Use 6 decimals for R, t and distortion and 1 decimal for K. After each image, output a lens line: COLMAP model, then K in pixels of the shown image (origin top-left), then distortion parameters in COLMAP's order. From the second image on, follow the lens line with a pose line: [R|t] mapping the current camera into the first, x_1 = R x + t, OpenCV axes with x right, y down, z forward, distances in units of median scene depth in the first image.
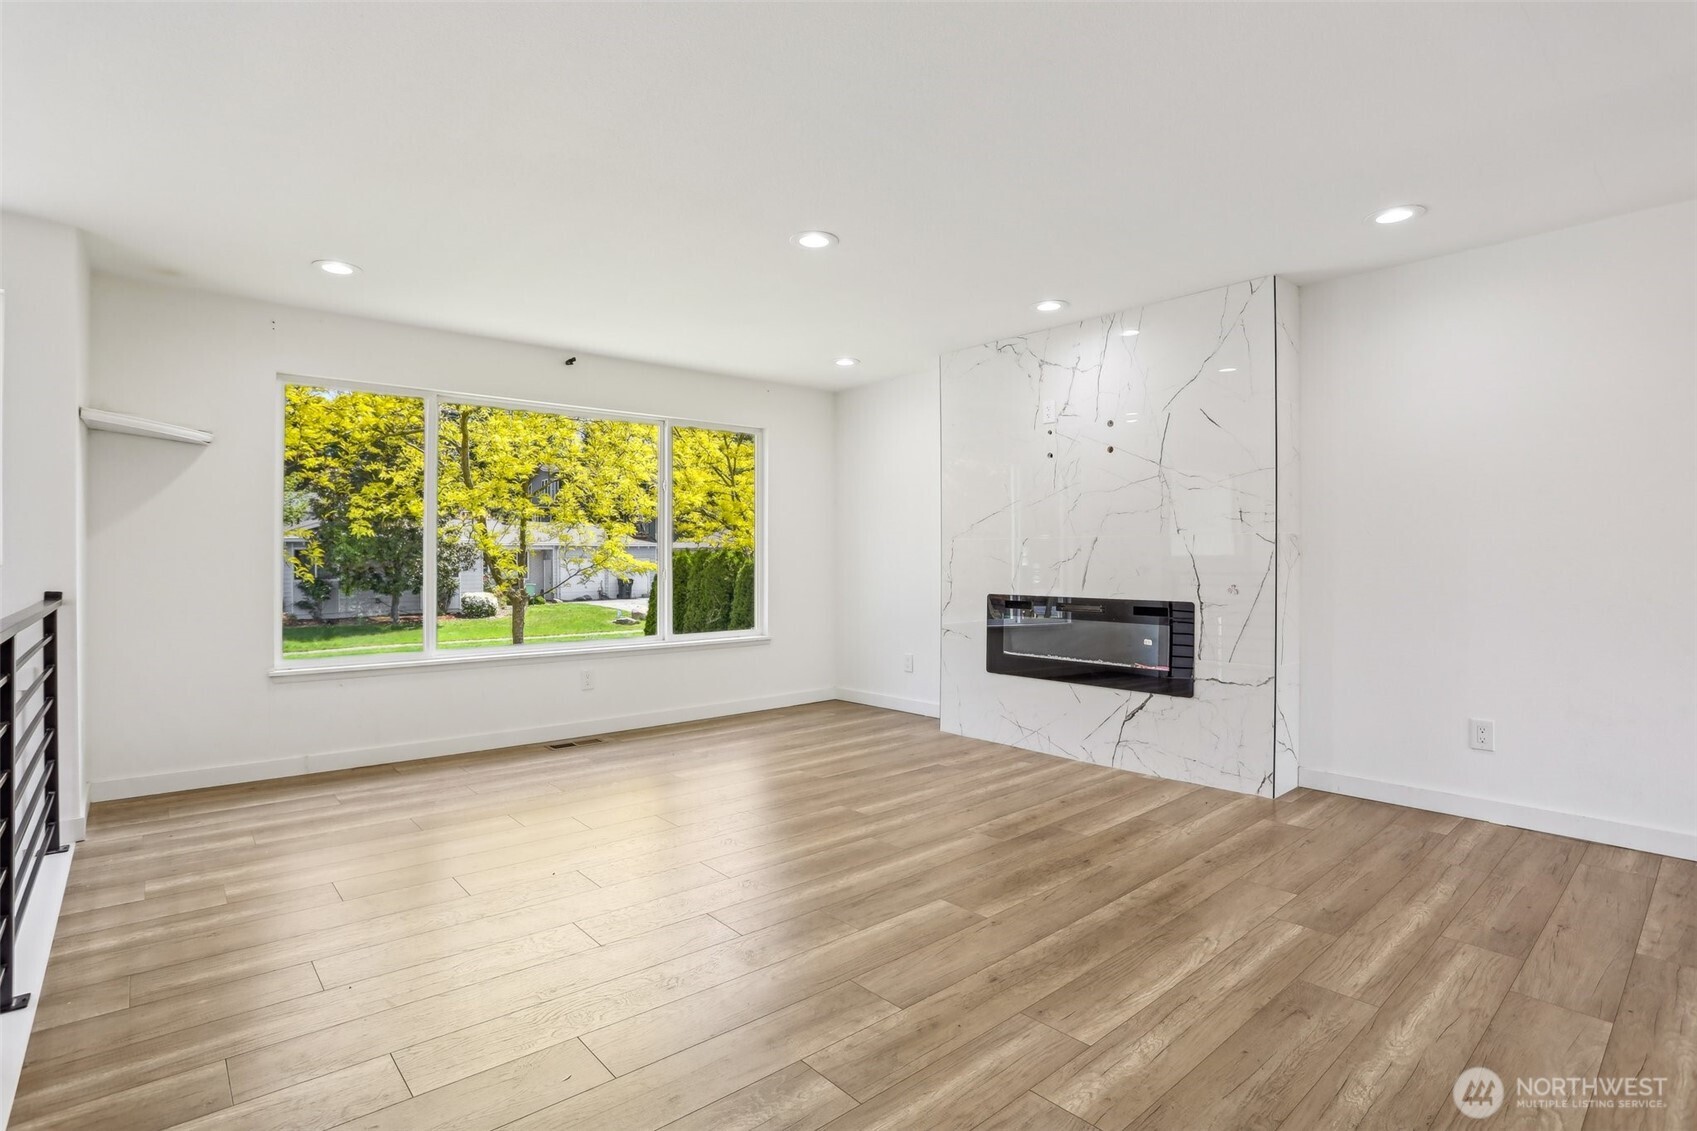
lens RADIAL K [[825.1, 0, 855.3], [0, 825.1, 562.9], [0, 0, 1]] dist [-0.037518, 0.012052]
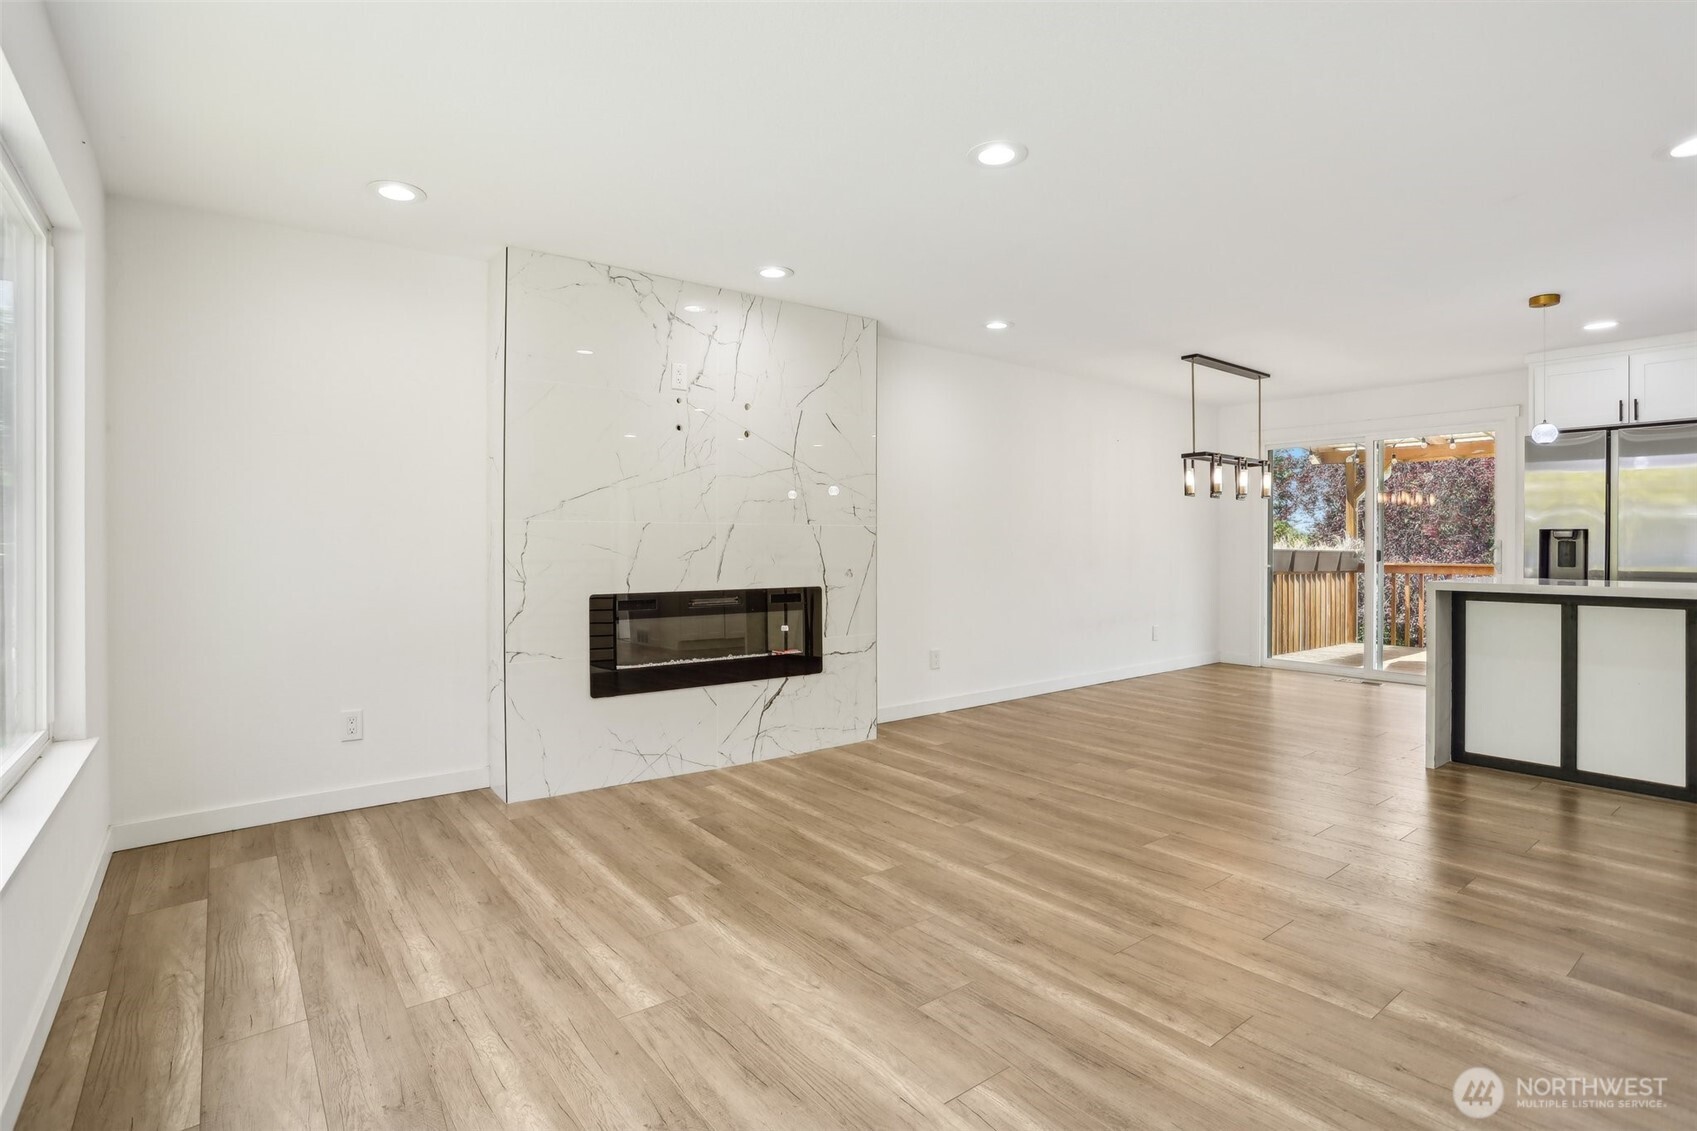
lens RADIAL K [[825.1, 0, 852.4], [0, 825.1, 554.0], [0, 0, 1]] dist [-0.037518, 0.012052]
pose [[0.078513, -0.010585, 0.996857, -0.686132], [0.007364, 0.999923, 0.010038, -0.006523], [-0.996886, 0.006553, 0.078585, 0.852396]]
